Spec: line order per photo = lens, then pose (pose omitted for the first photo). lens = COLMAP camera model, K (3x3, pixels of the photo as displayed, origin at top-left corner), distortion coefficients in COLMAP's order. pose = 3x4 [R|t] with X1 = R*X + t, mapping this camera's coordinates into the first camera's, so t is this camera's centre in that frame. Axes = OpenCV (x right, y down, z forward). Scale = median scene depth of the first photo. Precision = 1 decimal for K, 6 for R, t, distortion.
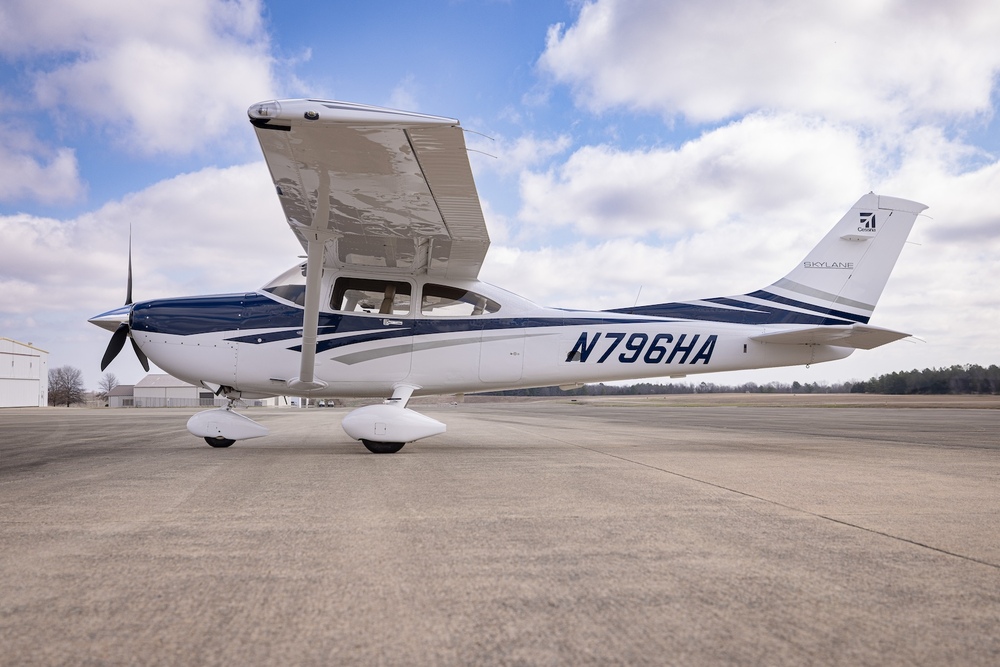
lens RADIAL K [[945.2, 0, 500.0], [0, 945.2, 333.5], [0, 0, 1]] dist [0.001818, 0.001418]
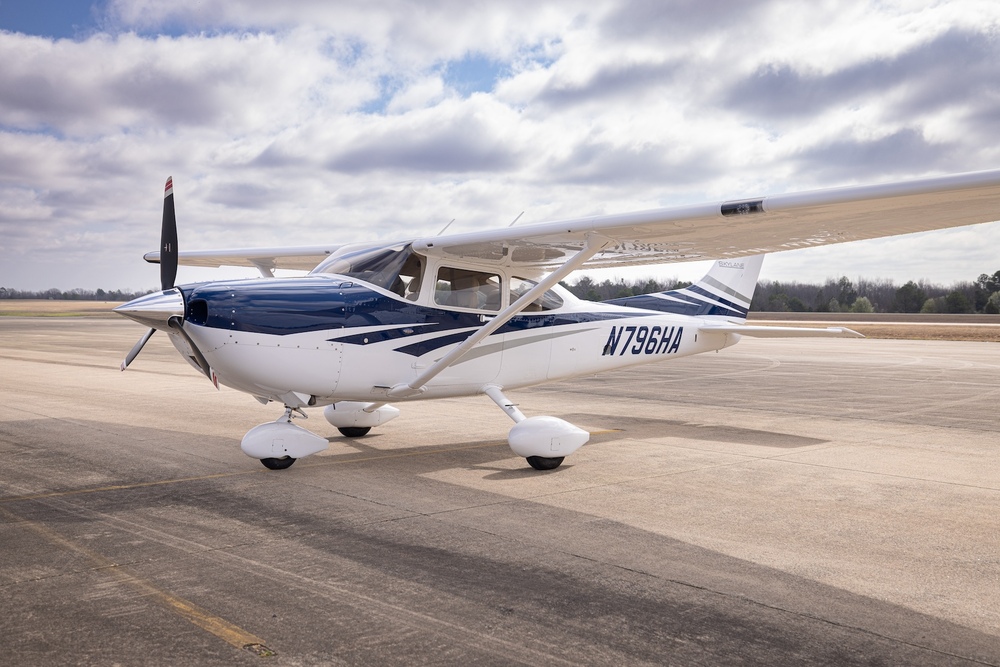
lens RADIAL K [[945.2, 0, 500.0], [0, 945.2, 333.5], [0, 0, 1]] dist [0.001818, 0.001418]
pose [[0.784384, -0.004833, 0.620257, -0.638644], [-0.054519, 0.995562, 0.076702, -0.064931], [-0.617875, -0.093979, 0.780640, 0.267416]]
